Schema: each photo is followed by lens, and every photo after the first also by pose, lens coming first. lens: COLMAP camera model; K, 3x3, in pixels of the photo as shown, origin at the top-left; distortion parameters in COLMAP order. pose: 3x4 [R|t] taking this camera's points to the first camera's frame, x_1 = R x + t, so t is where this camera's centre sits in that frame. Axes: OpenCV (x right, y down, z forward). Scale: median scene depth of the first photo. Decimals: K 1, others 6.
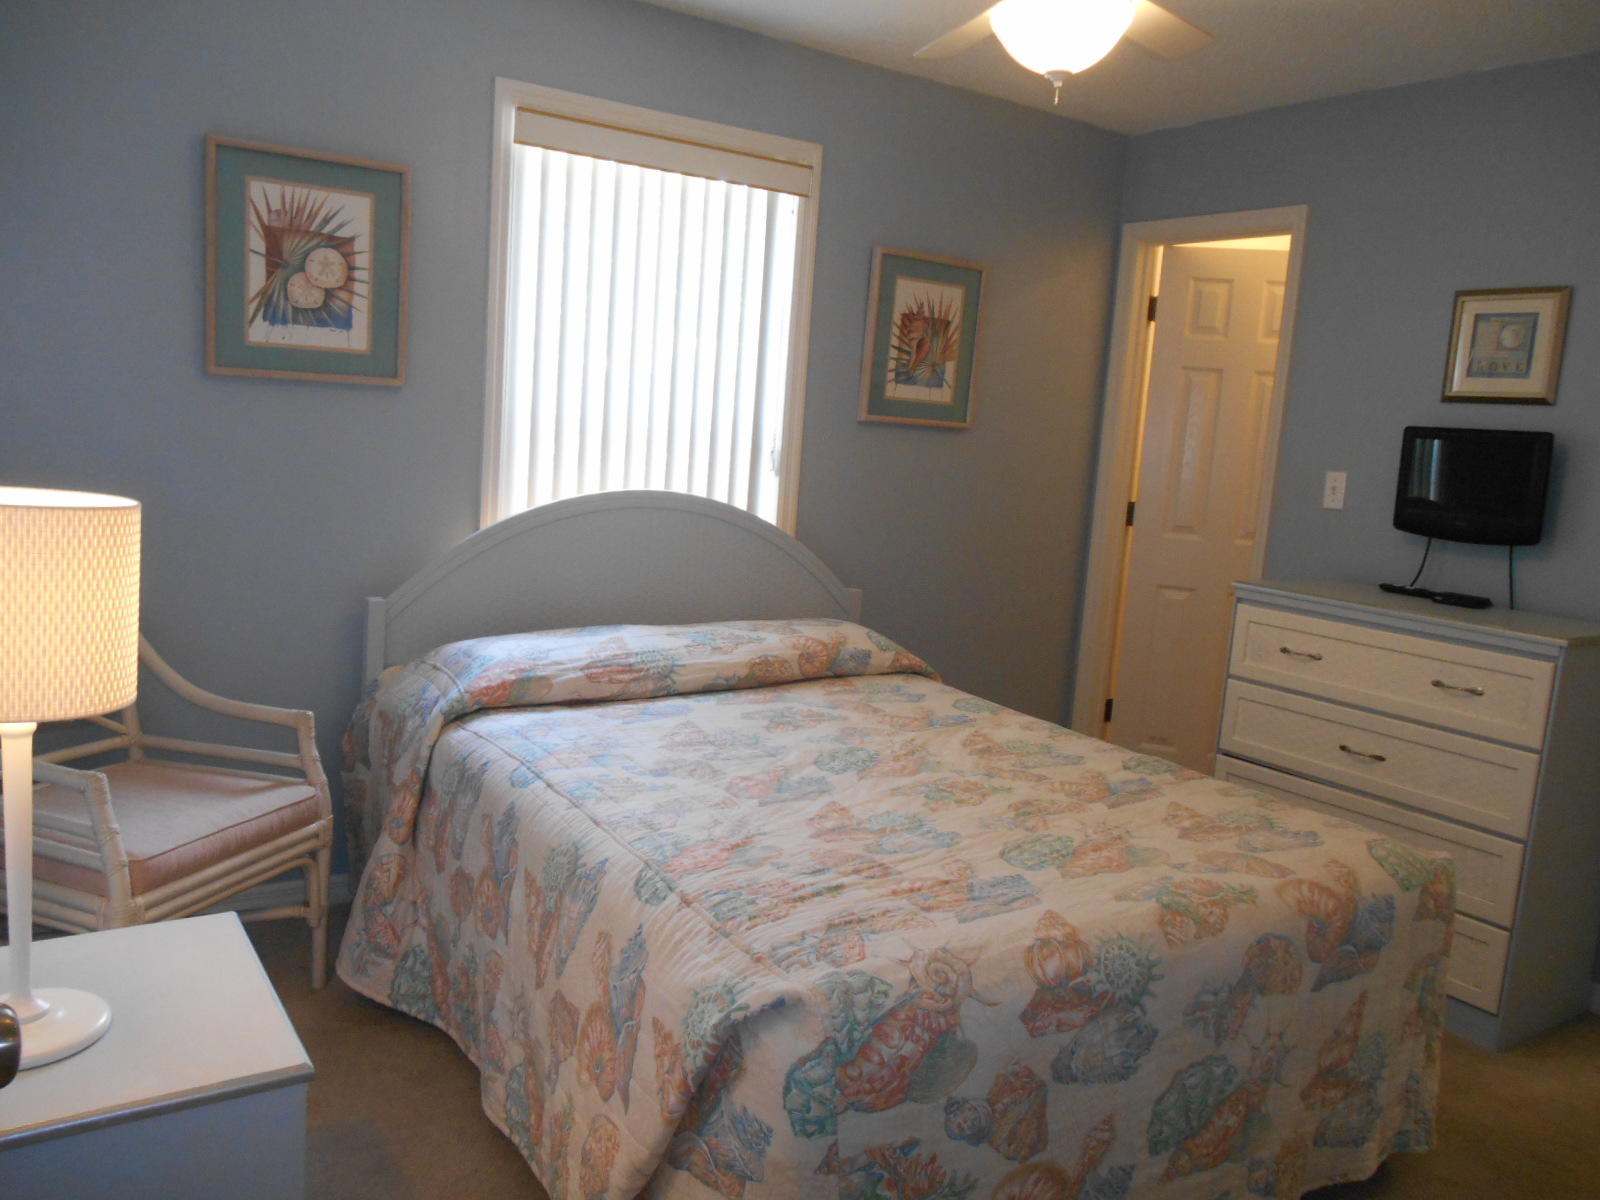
lens RADIAL K [[1261.1, 0, 798.4], [0, 1261.1, 597.6], [0, 0, 1]] dist [-0.016300, 0.006442]
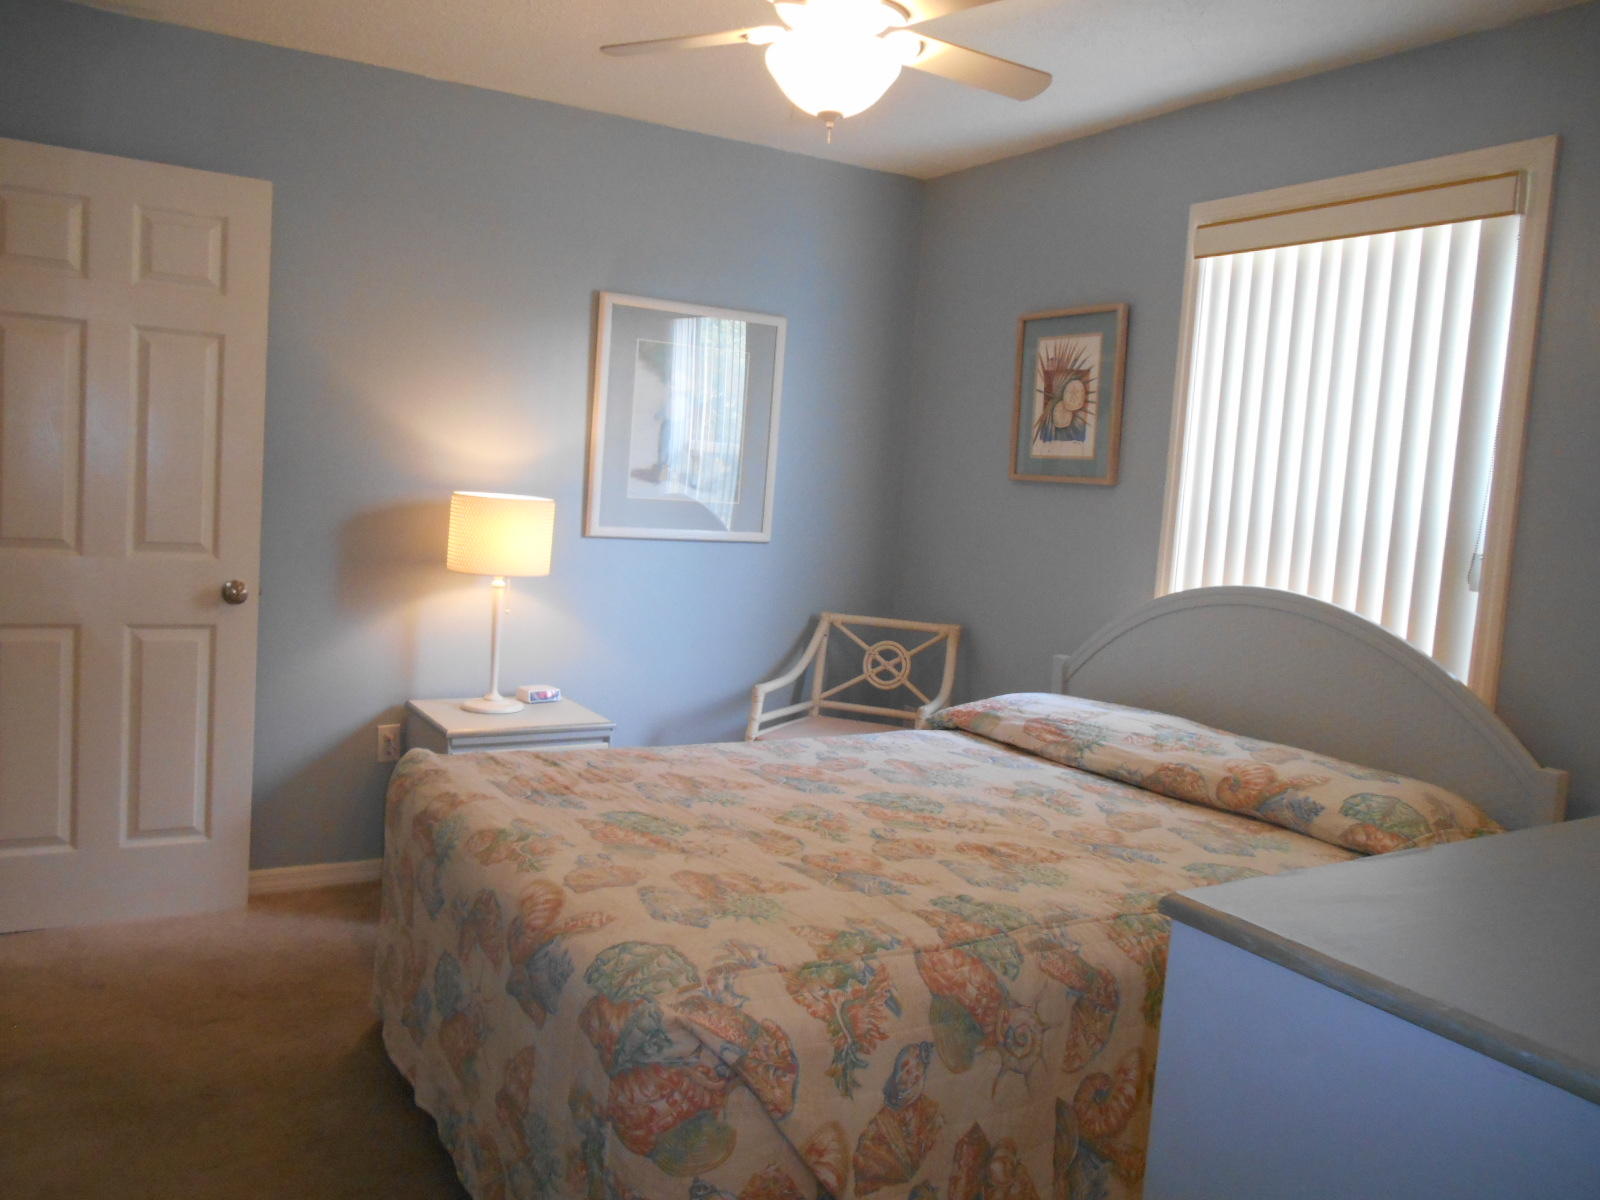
lens RADIAL K [[1261.1, 0, 800.2], [0, 1261.1, 600.0], [0, 0, 1]] dist [-0.016300, 0.006442]
pose [[-0.045258, 0.025862, -0.998641, 0.972631], [-0.213184, 0.976387, 0.034947, -0.044097], [0.975963, 0.214476, -0.038676, 0.854713]]
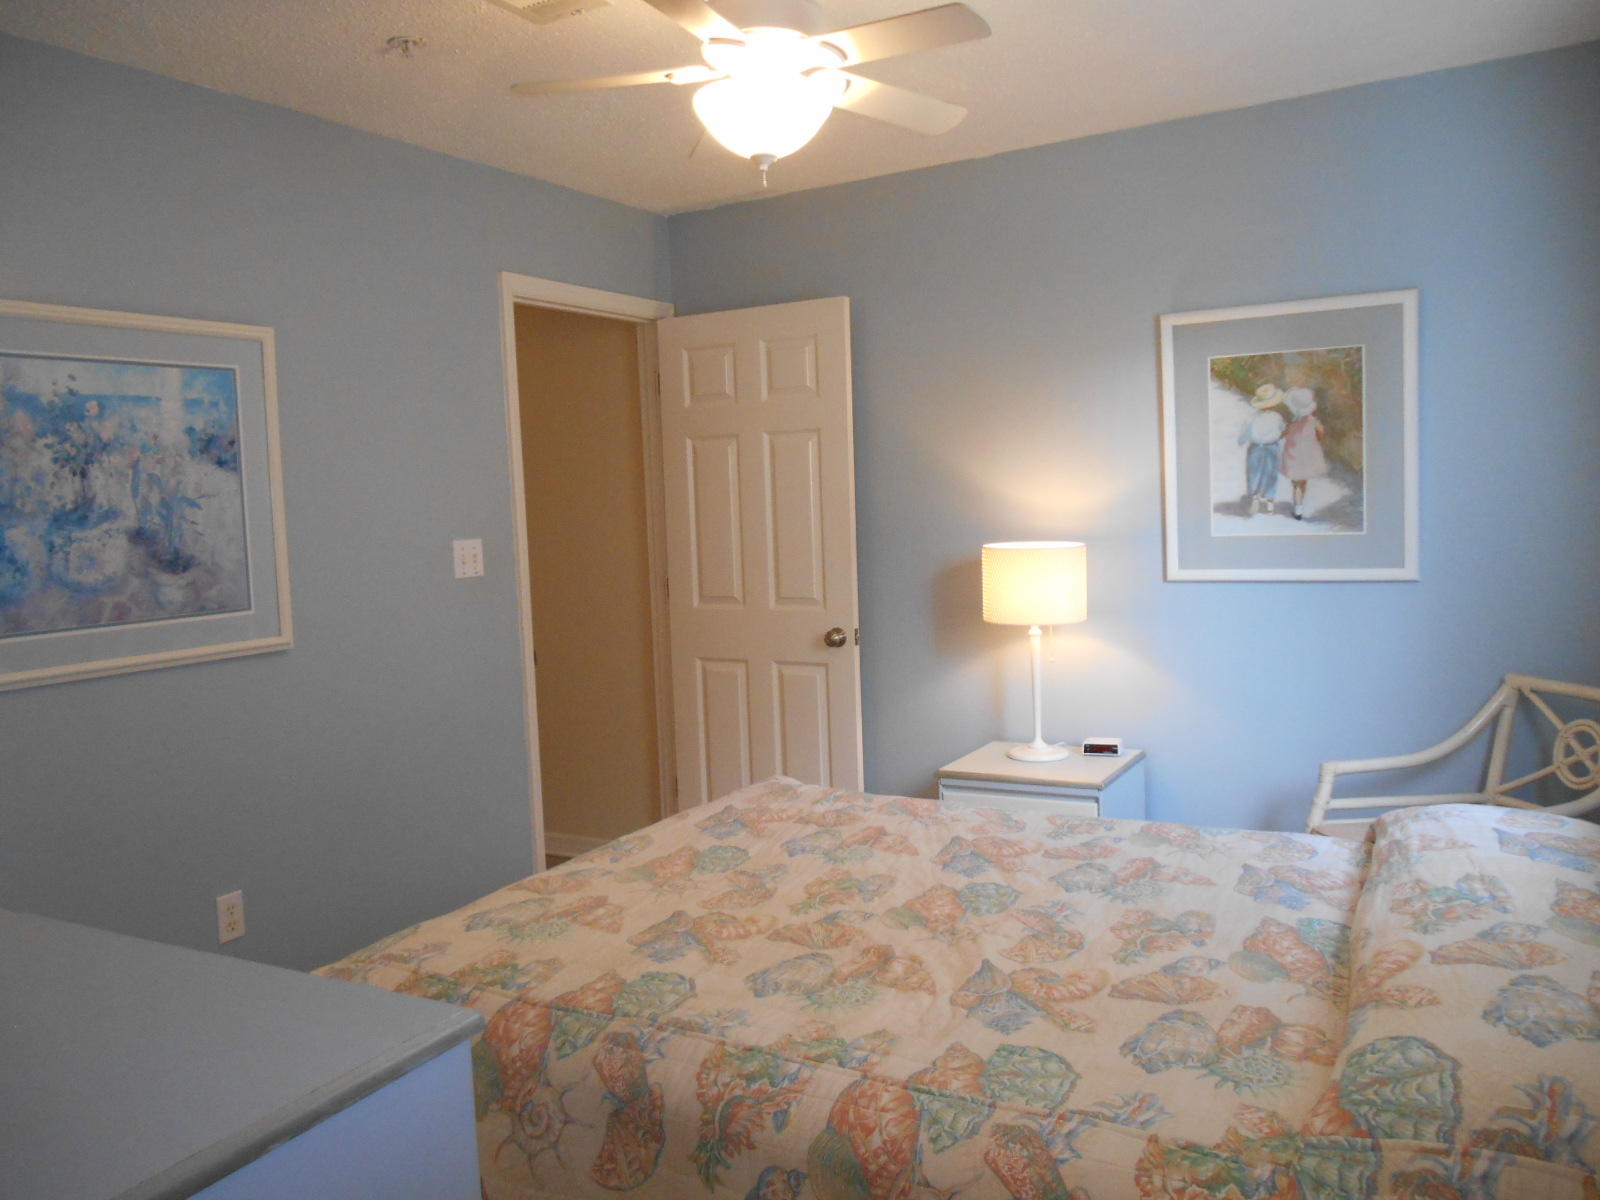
lens RADIAL K [[1261.1, 0, 793.4], [0, 1261.1, 601.5], [0, 0, 1]] dist [-0.016300, 0.006442]
pose [[-0.897503, 0.003108, -0.440998, 0.491486], [-0.086157, 0.979471, 0.182246, -0.195159], [0.432511, 0.201561, -0.878810, 1.526359]]
